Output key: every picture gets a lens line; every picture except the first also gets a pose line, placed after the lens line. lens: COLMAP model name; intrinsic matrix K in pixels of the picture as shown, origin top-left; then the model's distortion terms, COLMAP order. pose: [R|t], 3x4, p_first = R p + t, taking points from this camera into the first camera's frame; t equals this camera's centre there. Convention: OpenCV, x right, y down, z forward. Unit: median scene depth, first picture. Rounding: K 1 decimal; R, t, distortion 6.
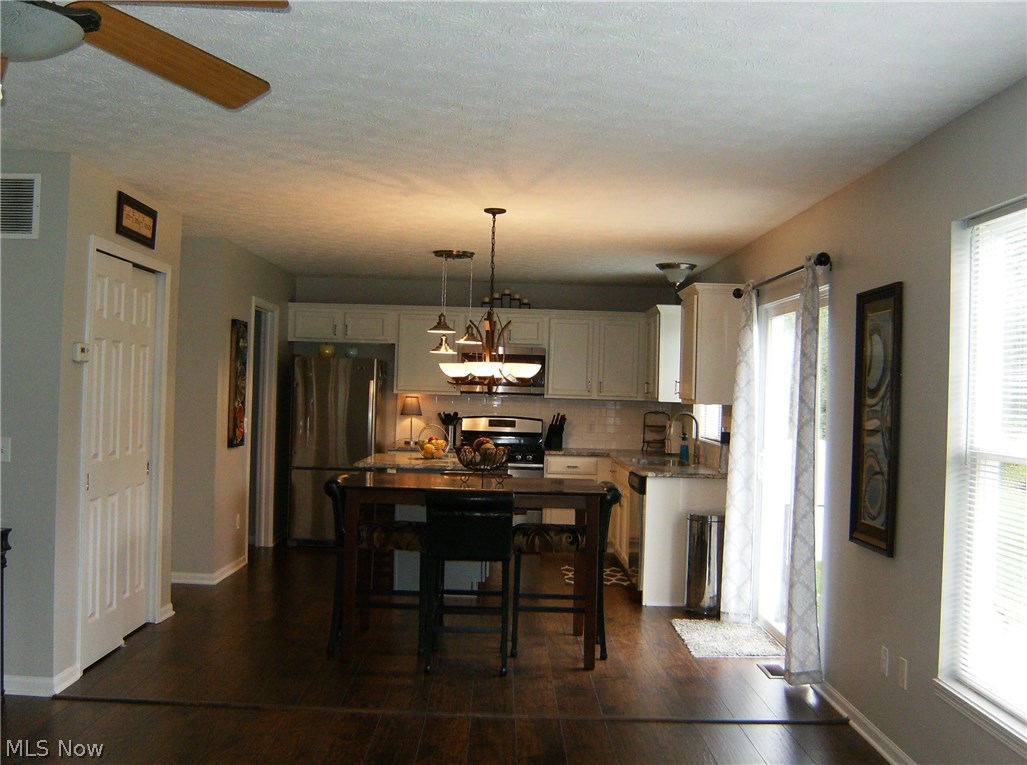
lens RADIAL K [[1072.2, 0, 513.5], [0, 1072.2, 382.5], [0, 0, 1]] dist [-0.121339, 0.006251]
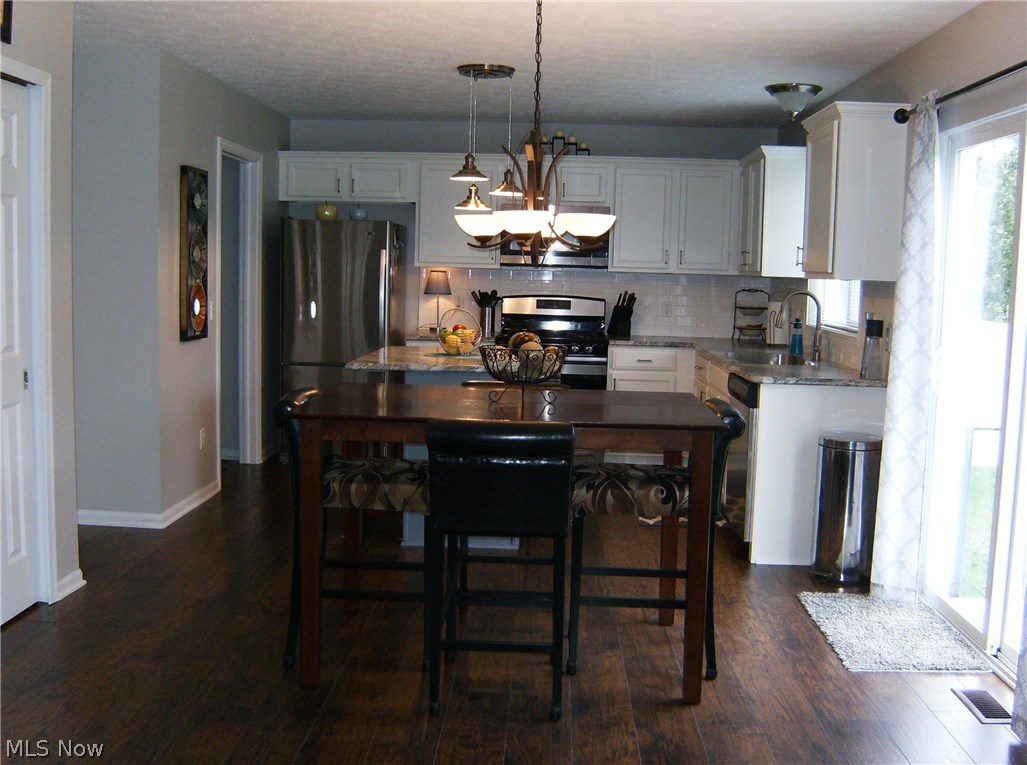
lens RADIAL K [[1072.2, 0, 513.5], [0, 1072.2, 382.5], [0, 0, 1]] dist [-0.121339, 0.006251]
pose [[0.998858, 0.000603, -0.047764, -0.003189], [0.004884, 0.993393, 0.114662, 0.006432], [0.047518, -0.114765, 0.992256, 0.278706]]
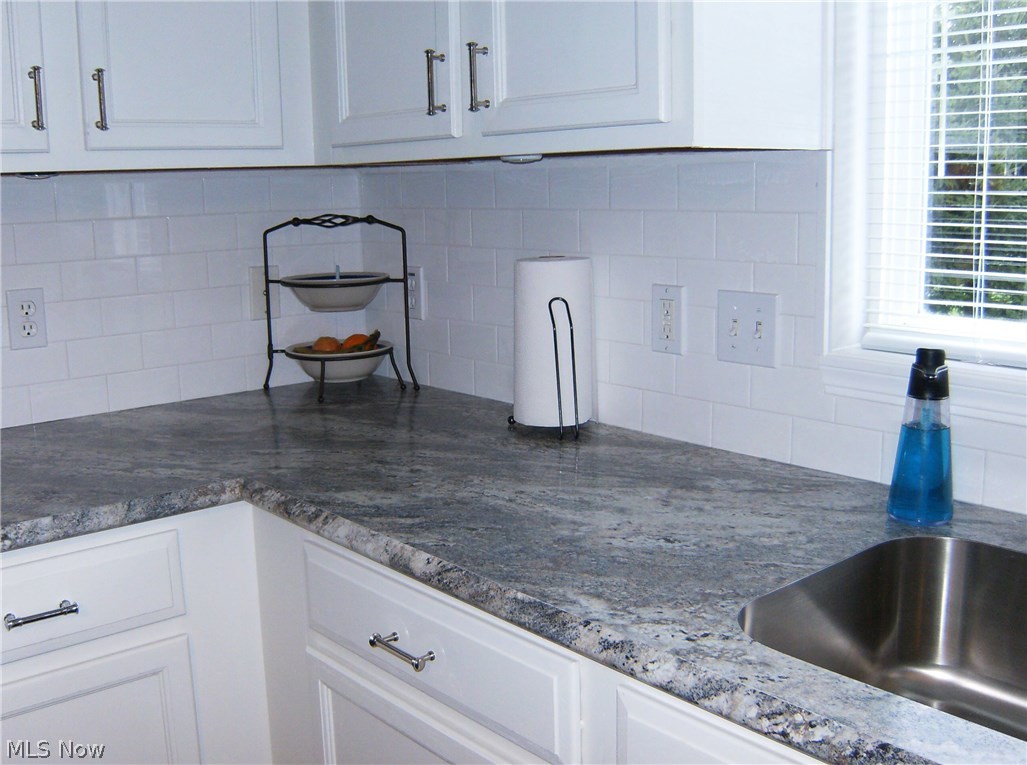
lens RADIAL K [[1049.0, 0, 513.5], [0, 1049.0, 382.5], [0, 0, 1]] dist [-0.108471, 0.021769]
pose [[0.750542, -0.161601, 0.640758, 0.021703], [0.033183, 0.977631, 0.207693, 0.022195], [-0.659989, -0.134620, 0.739116, 1.043040]]
